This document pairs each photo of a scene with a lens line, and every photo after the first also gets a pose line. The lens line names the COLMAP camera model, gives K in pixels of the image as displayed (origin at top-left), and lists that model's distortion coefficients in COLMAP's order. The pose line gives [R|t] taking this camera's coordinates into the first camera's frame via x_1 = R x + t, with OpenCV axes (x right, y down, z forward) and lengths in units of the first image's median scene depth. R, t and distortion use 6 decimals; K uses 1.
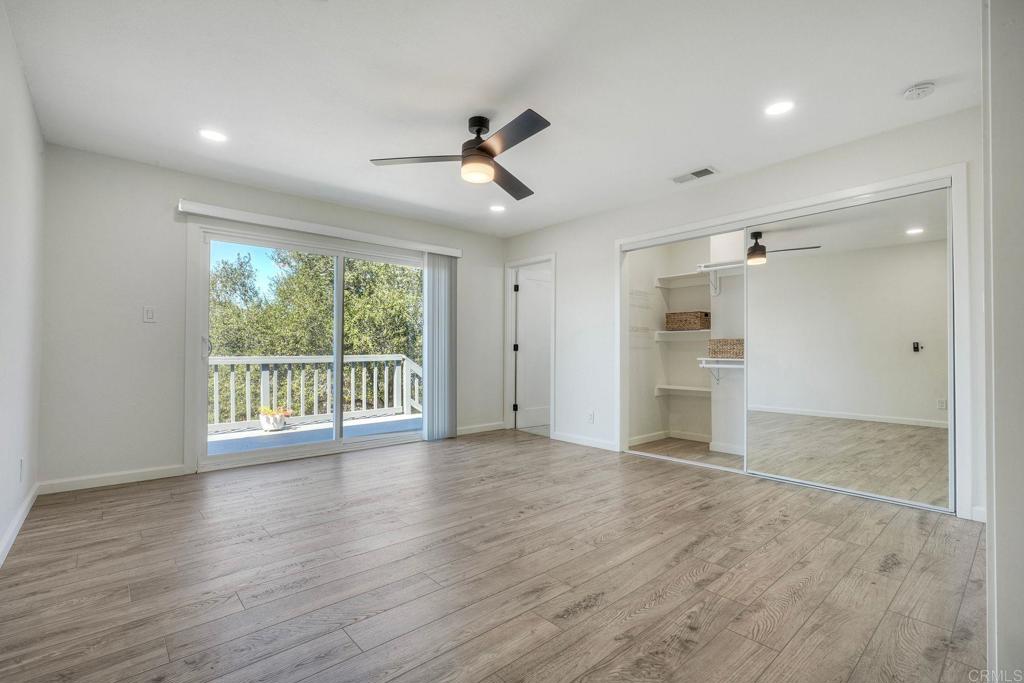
lens RADIAL K [[460.3, 0, 507.7], [0, 460.3, 345.8], [0, 0, 1]] dist [-0.008719, 0.004702]
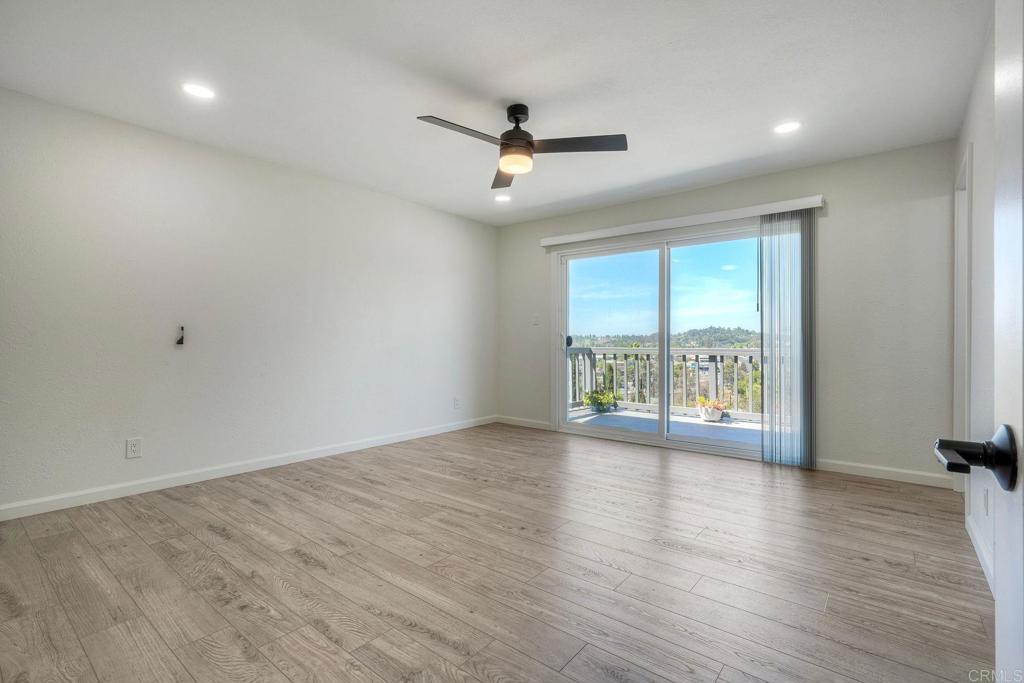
lens RADIAL K [[460.3, 0, 506.9], [0, 460.3, 336.1], [0, 0, 1]] dist [-0.008719, 0.004702]
pose [[0.179713, -0.006088, -0.983700, 1.255523], [0.011764, 0.999923, -0.004040, -0.011005], [0.983649, -0.010846, 0.179770, 1.127917]]
